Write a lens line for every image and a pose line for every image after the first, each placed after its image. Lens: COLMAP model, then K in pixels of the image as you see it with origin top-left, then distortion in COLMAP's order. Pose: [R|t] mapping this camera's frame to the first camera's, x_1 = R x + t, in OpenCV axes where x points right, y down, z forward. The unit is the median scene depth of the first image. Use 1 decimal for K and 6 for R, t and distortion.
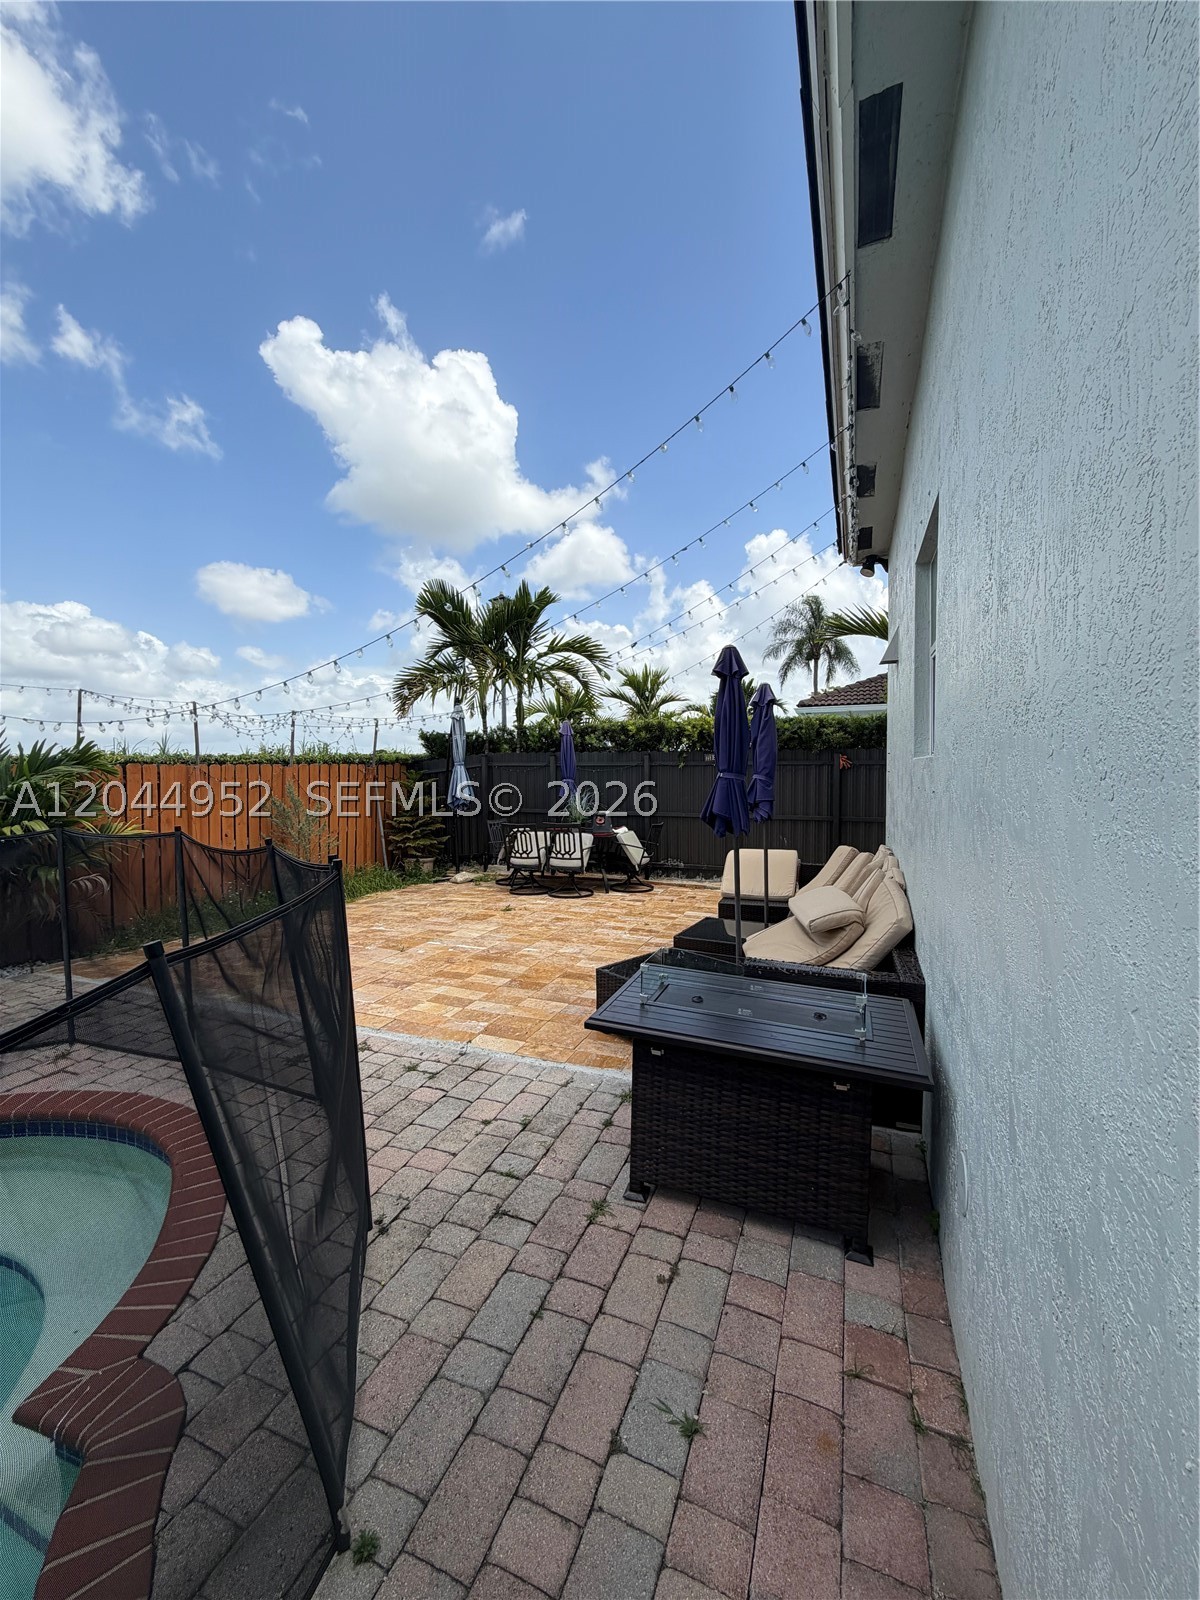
lens RADIAL K [[629.9, 0, 597.6], [0, 629.9, 792.0], [0, 0, 1]] dist [0.002178, 0.000137]
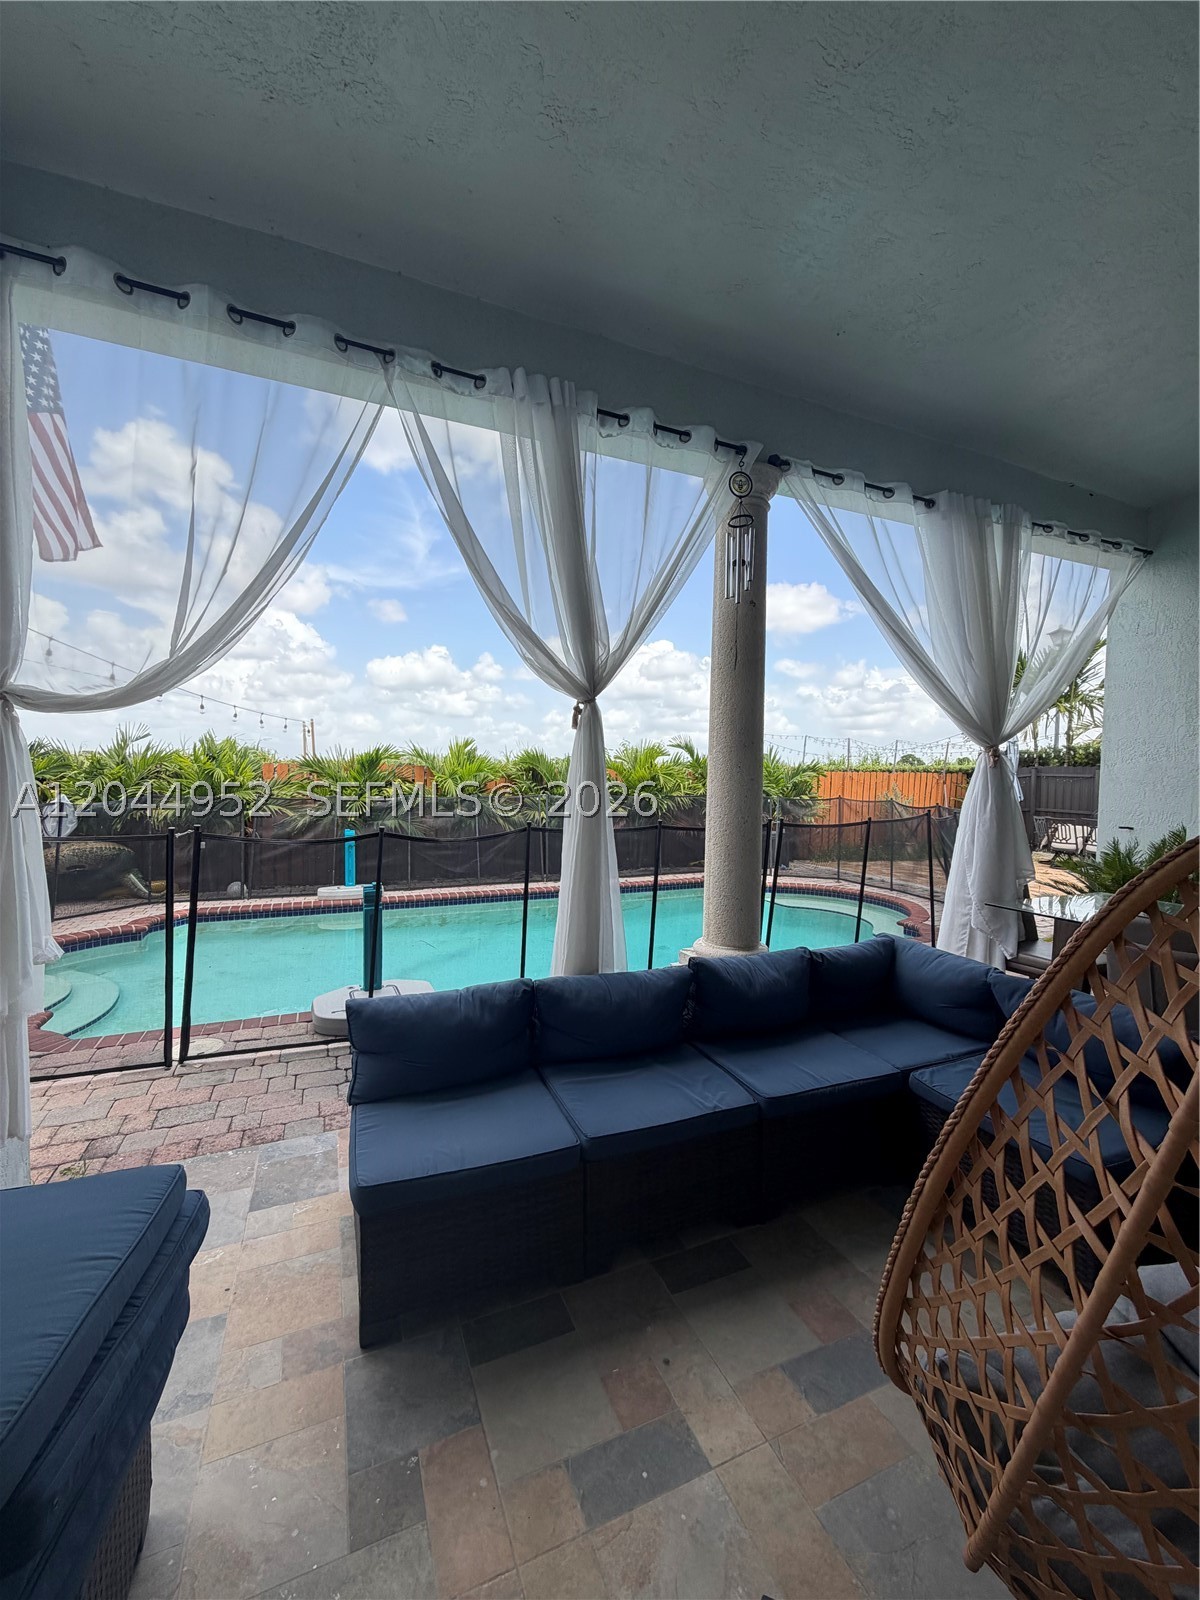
lens RADIAL K [[629.9, 0, 597.8], [0, 629.9, 804.9], [0, 0, 1]] dist [0.002178, 0.000137]
pose [[0.709482, 0.056200, -0.702480, 0.105776], [-0.045163, 0.998392, 0.034261, 0.015354], [0.703275, 0.007419, 0.710879, -0.590497]]
